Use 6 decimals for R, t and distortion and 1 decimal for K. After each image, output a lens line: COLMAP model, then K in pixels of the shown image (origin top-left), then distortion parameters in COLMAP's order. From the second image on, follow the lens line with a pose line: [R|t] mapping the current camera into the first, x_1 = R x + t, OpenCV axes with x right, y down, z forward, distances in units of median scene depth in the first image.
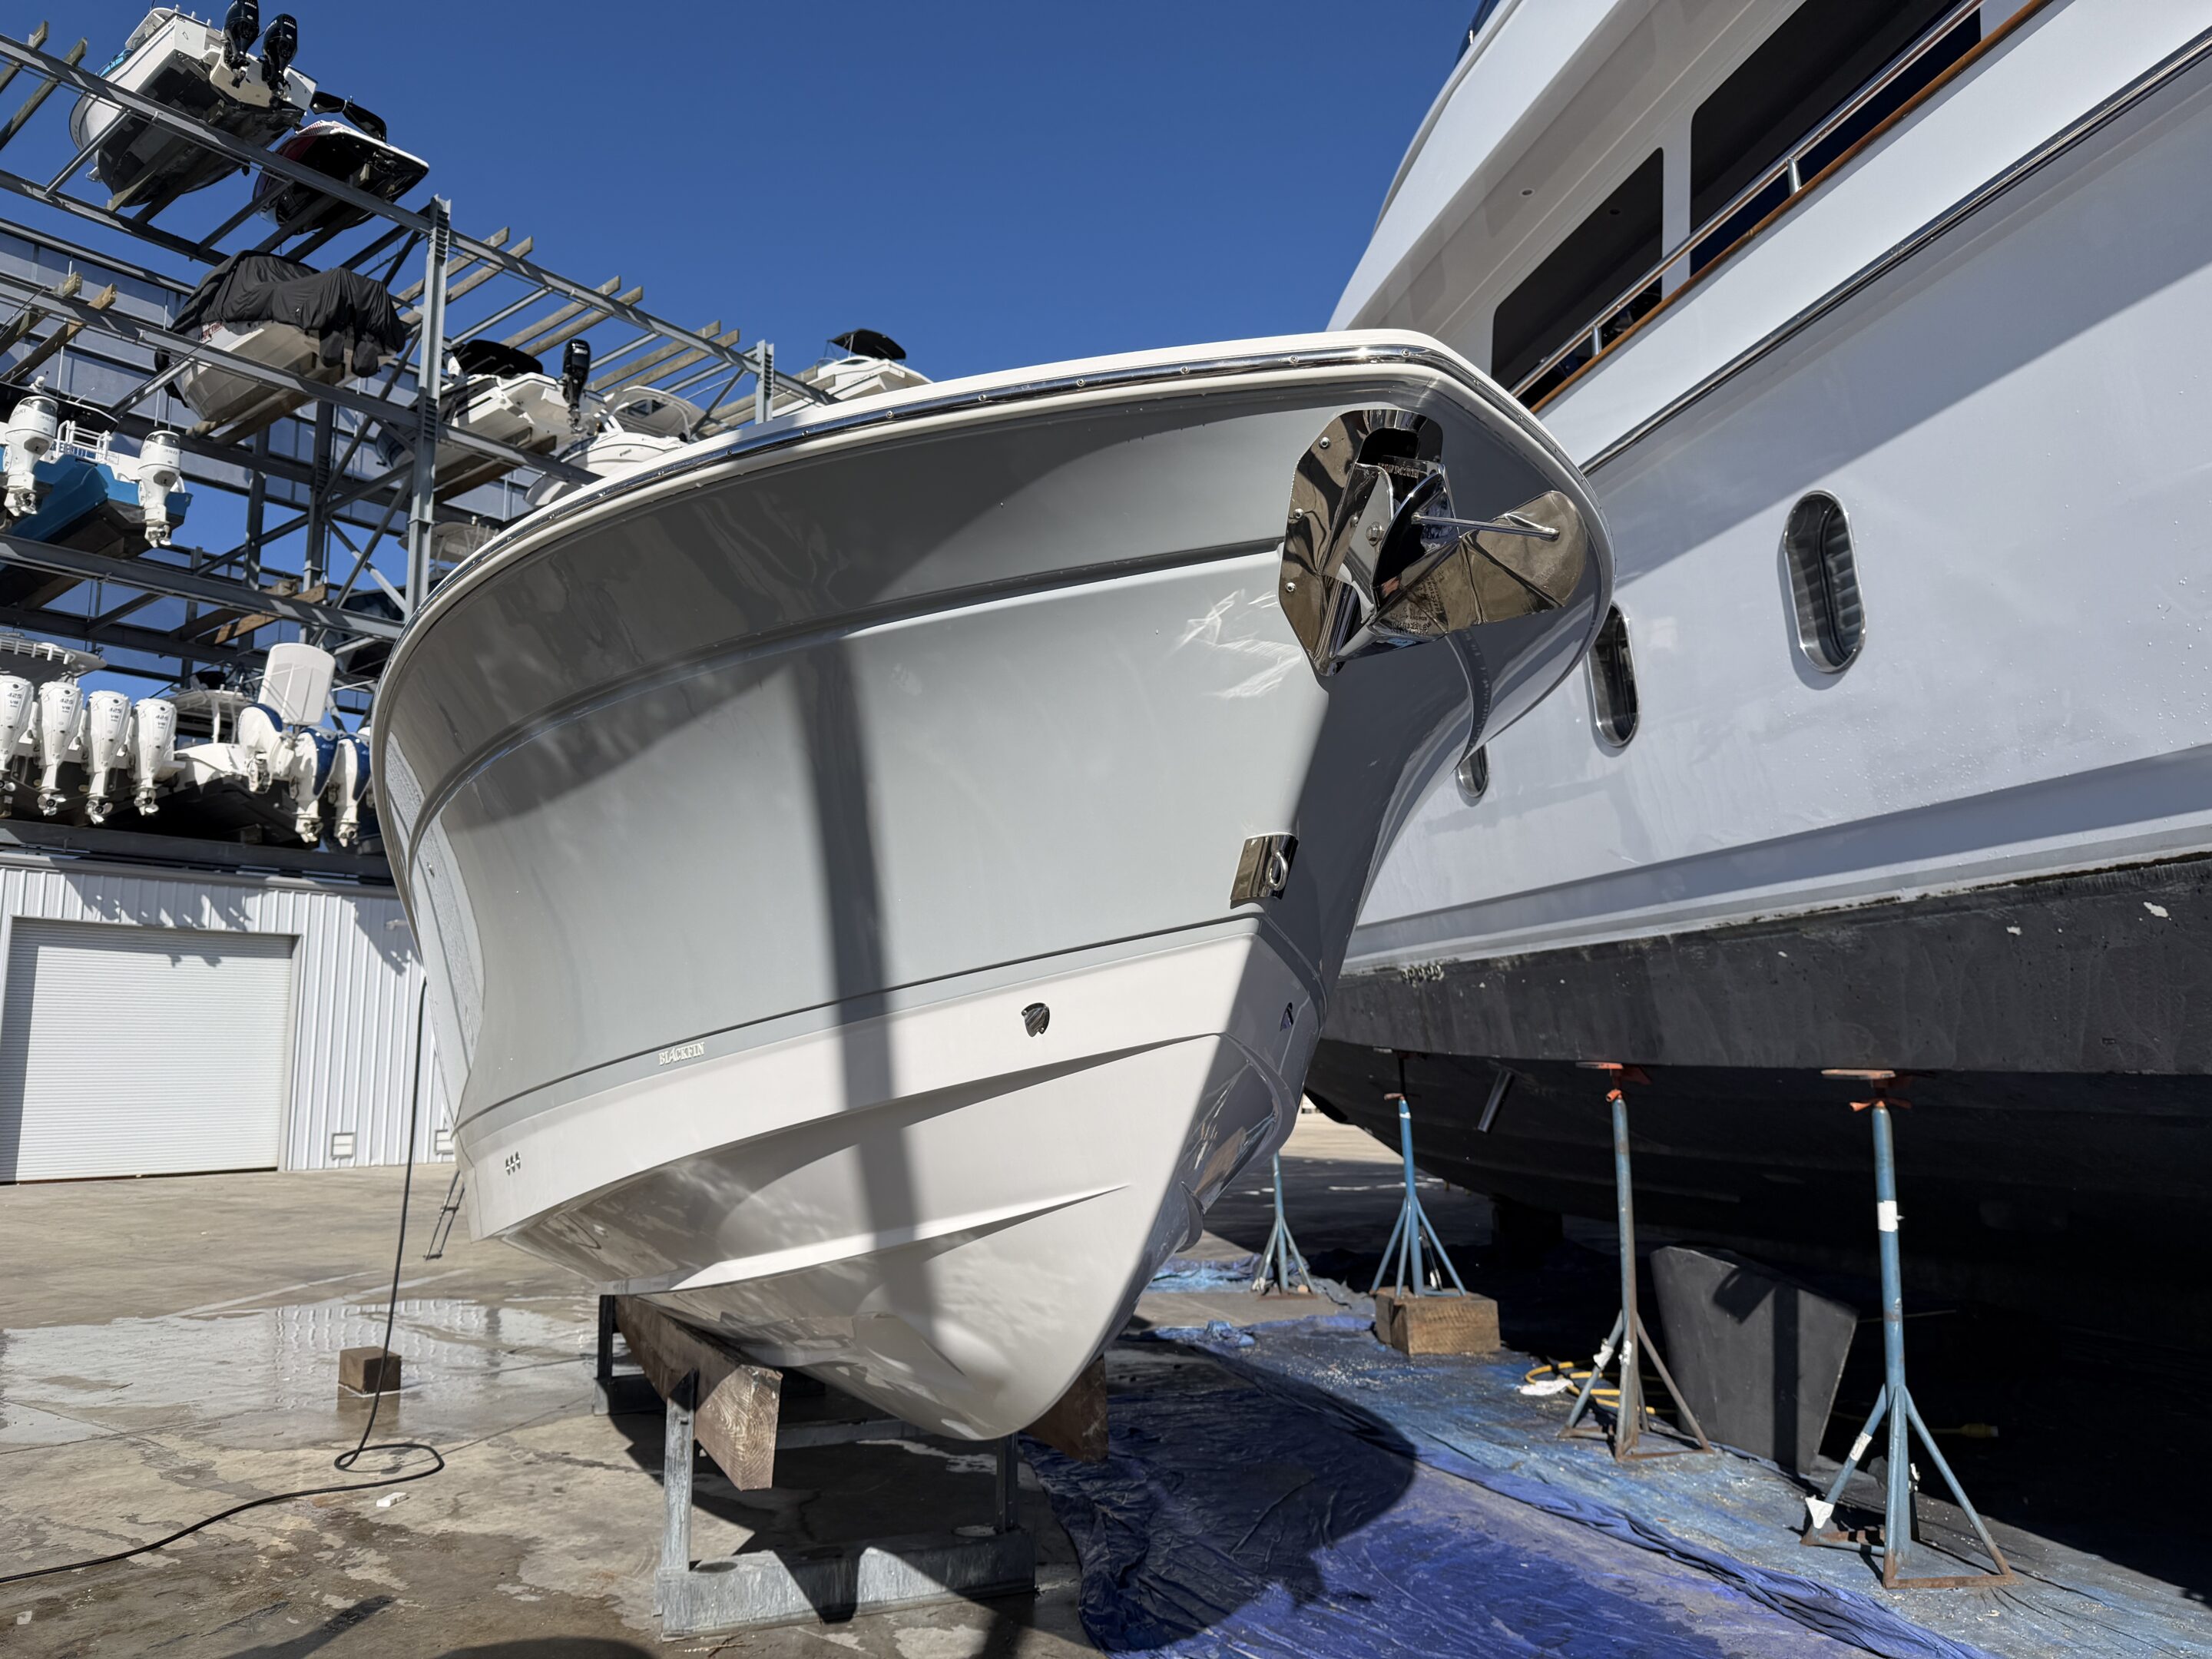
lens RADIAL K [[1561.2, 0, 1111.9], [0, 1561.2, 837.6], [0, 0, 1]] dist [0.023315, -0.030039]
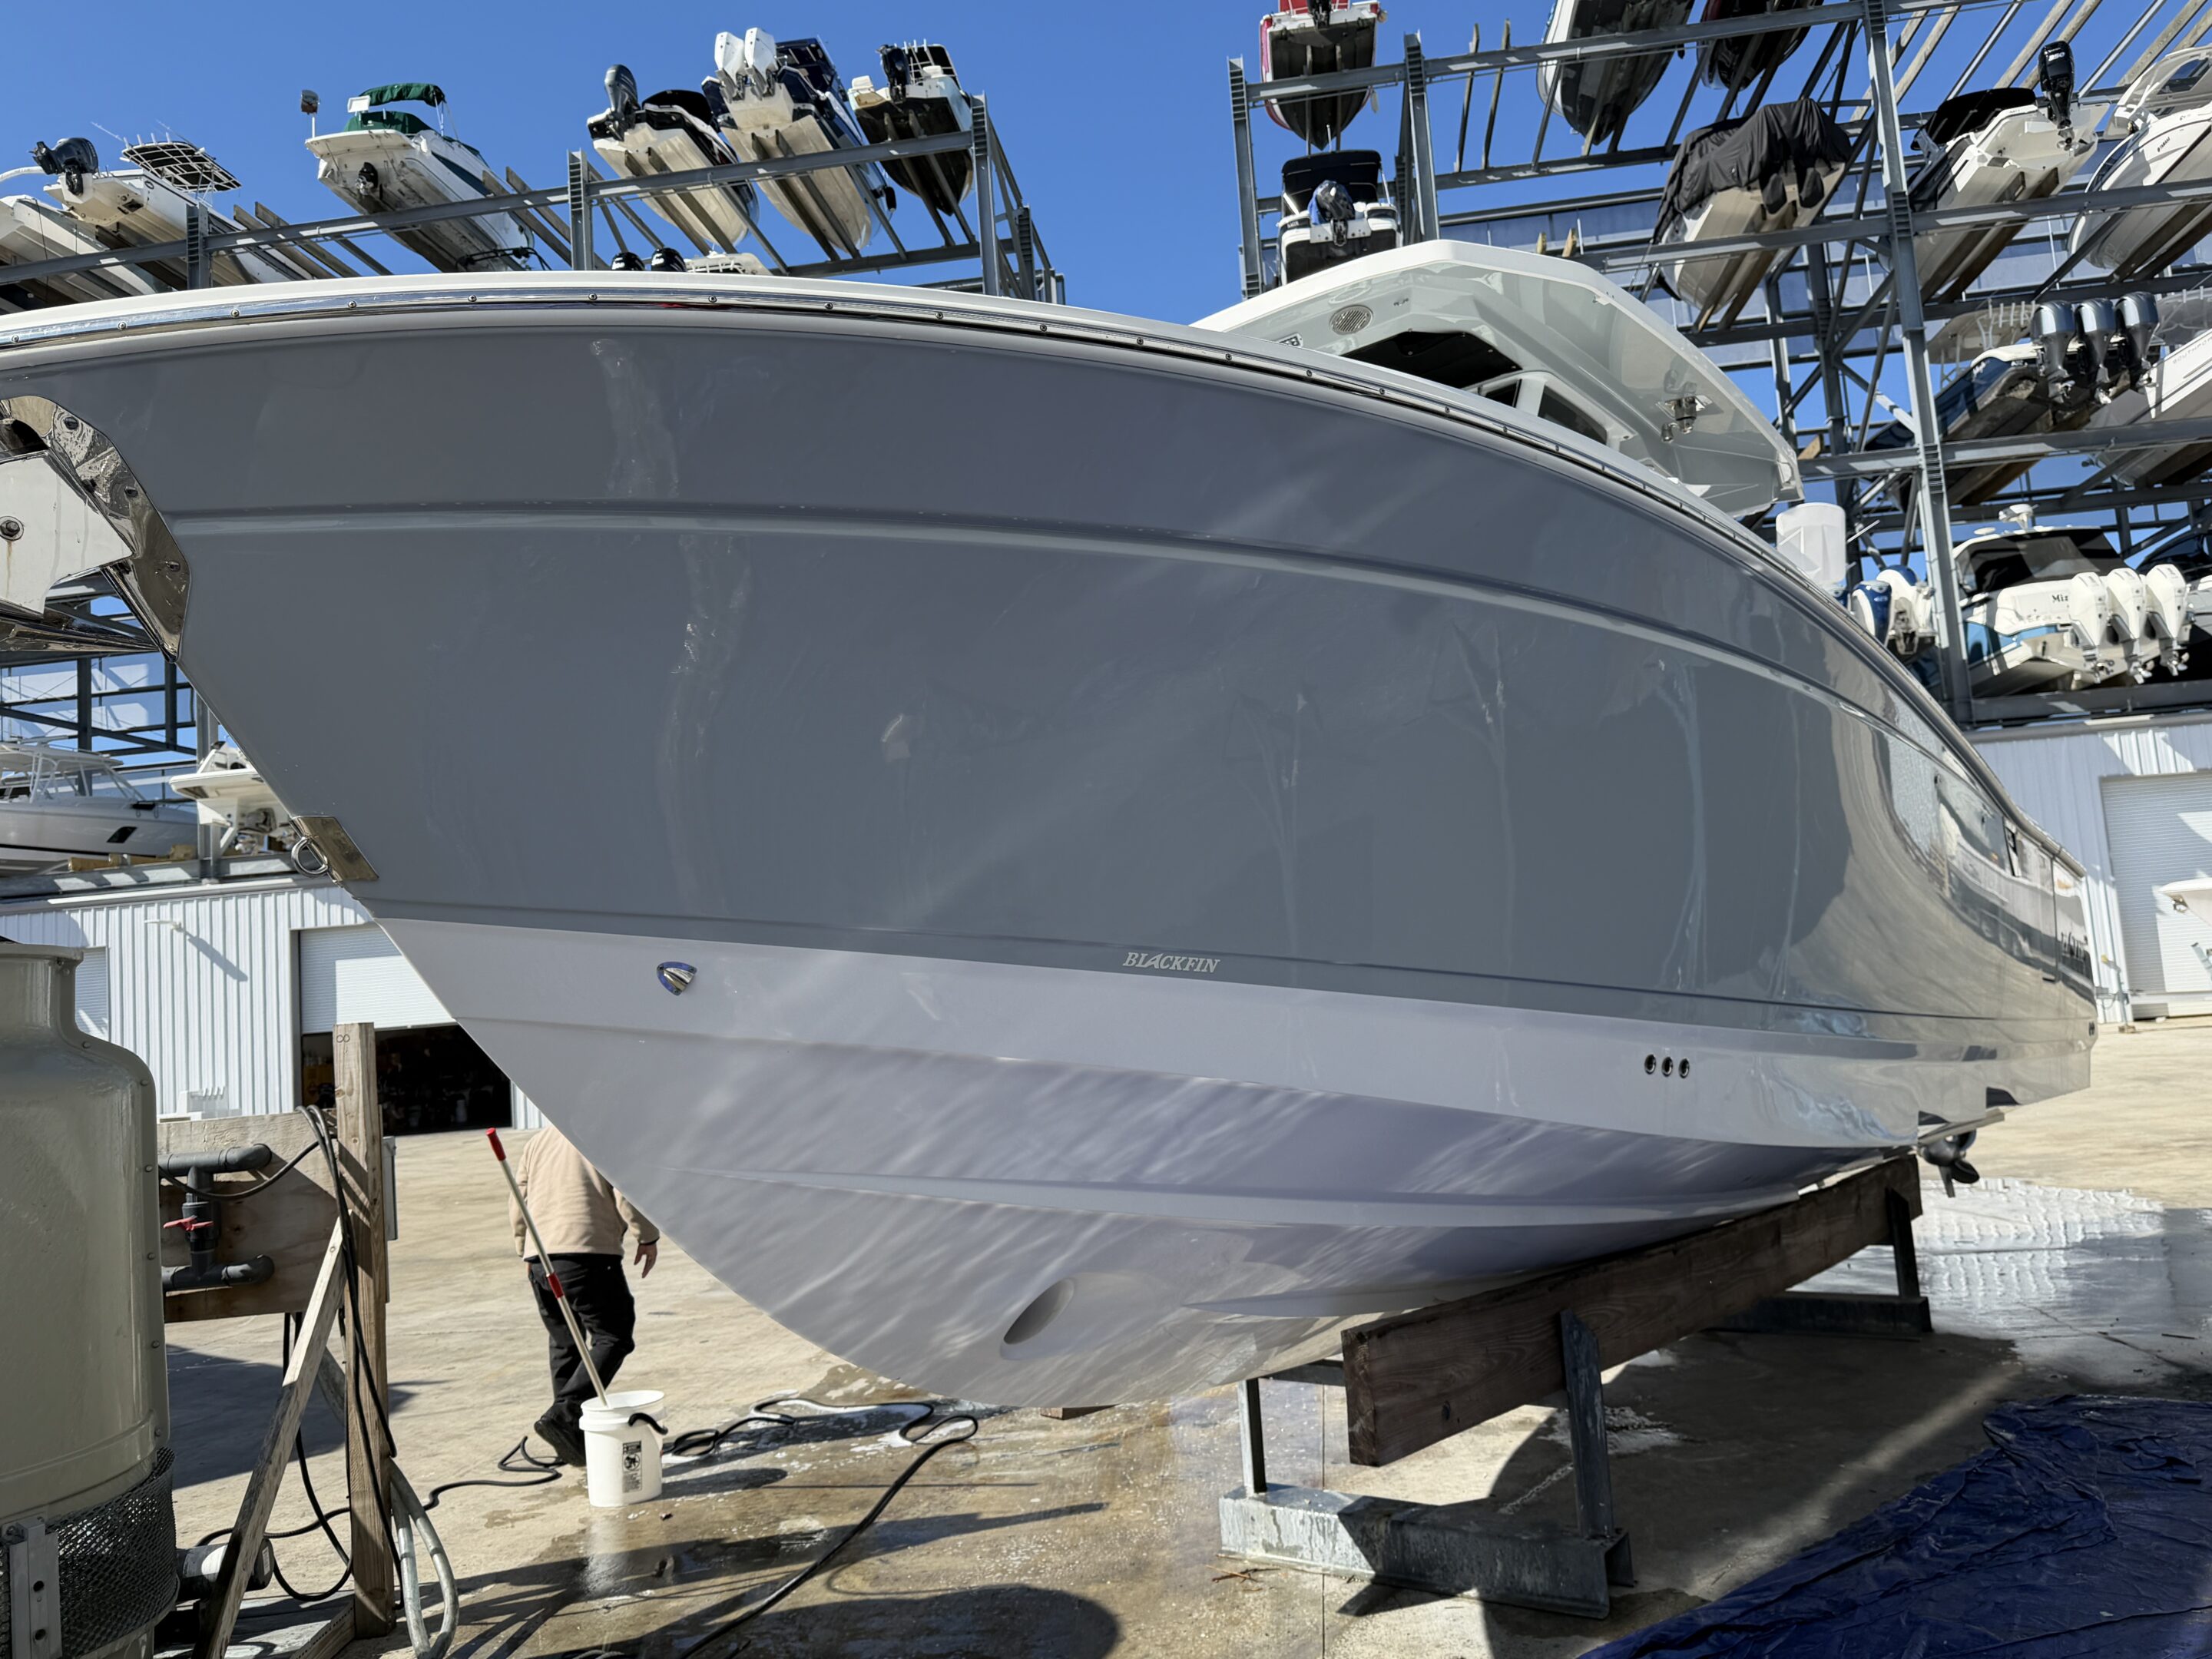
lens RADIAL K [[1635.7, 0, 1108.6], [0, 1635.7, 846.2], [0, 0, 1]] dist [0.026122, -0.042976]
pose [[0.514519, -0.111022, -0.850261, 0.478807], [0.194017, 0.980940, -0.010679, 0.048525], [0.835241, -0.159470, 0.526253, 0.351609]]
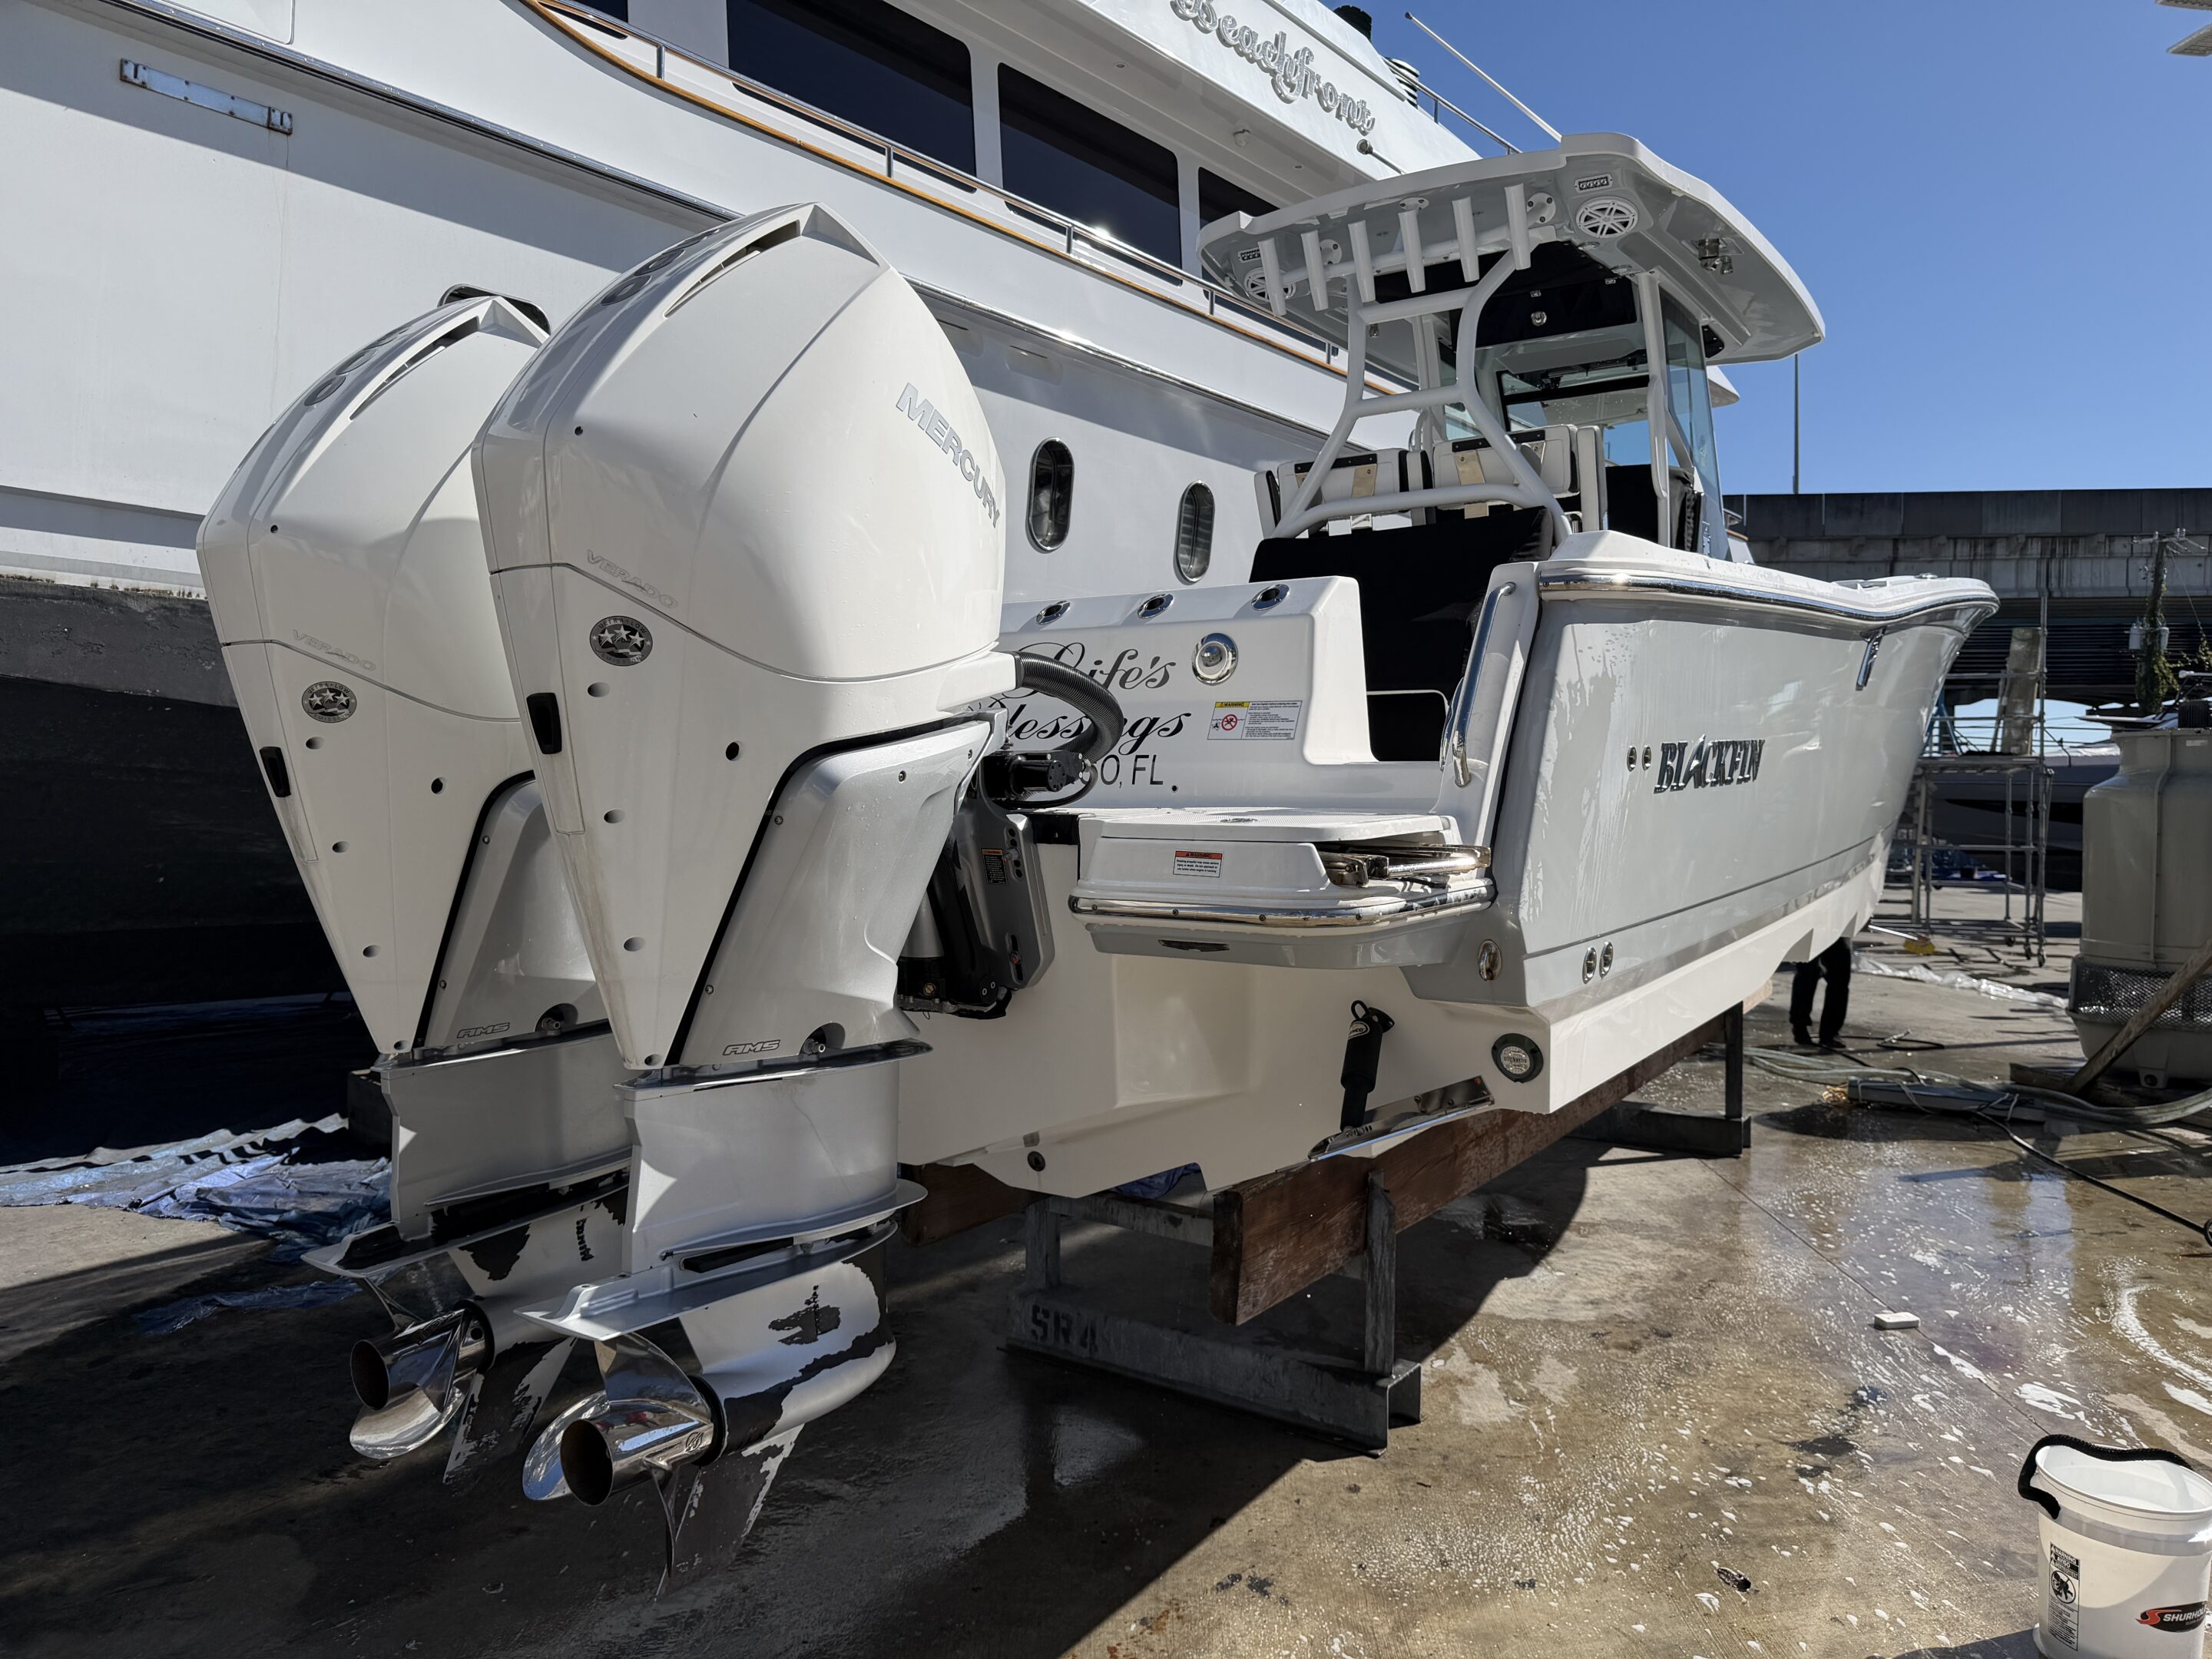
lens RADIAL K [[1561.2, 0, 1100.7], [0, 1561.2, 824.9], [0, 0, 1]] dist [0.023315, -0.030039]
pose [[-0.563751, -0.004392, 0.825933, -0.901524], [-0.129412, 0.988104, -0.083078, 0.315859], [-0.815743, -0.153721, -0.557614, 1.848522]]
